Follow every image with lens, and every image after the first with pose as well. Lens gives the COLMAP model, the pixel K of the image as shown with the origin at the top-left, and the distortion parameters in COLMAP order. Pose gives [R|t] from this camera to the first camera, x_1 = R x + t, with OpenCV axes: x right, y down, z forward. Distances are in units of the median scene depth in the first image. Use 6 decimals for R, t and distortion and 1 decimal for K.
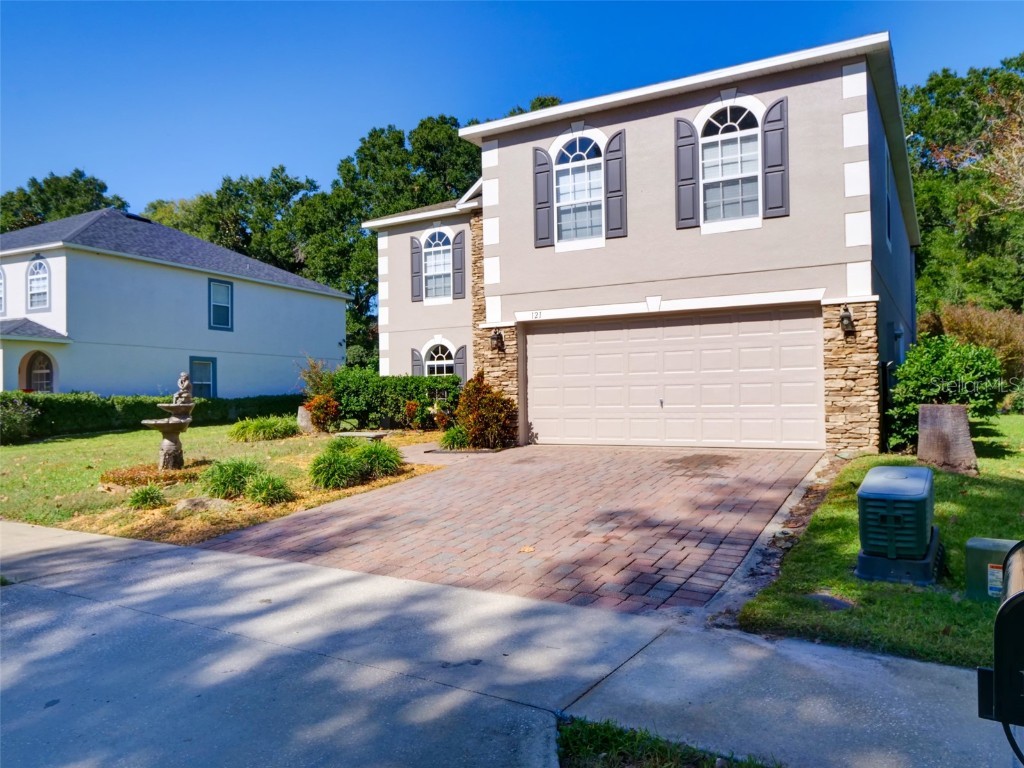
lens RADIAL K [[794.3, 0, 512.0], [0, 794.3, 384.0], [0, 0, 1]] dist [0.002030, 0.000603]
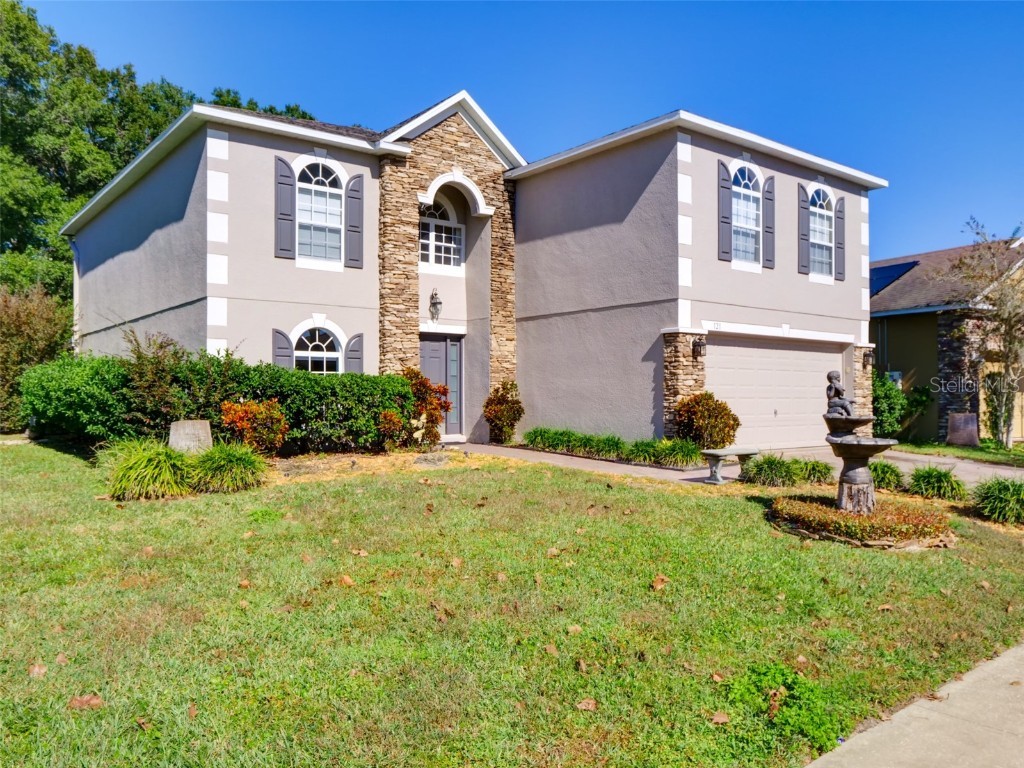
lens RADIAL K [[794.3, 0, 512.0], [0, 794.3, 384.0], [0, 0, 1]] dist [0.002030, 0.000603]
pose [[0.343396, 0.025826, 0.938835, -0.692052], [-0.022861, 0.999556, -0.019134, 0.008007], [-0.938912, -0.014892, 0.343834, 0.620795]]
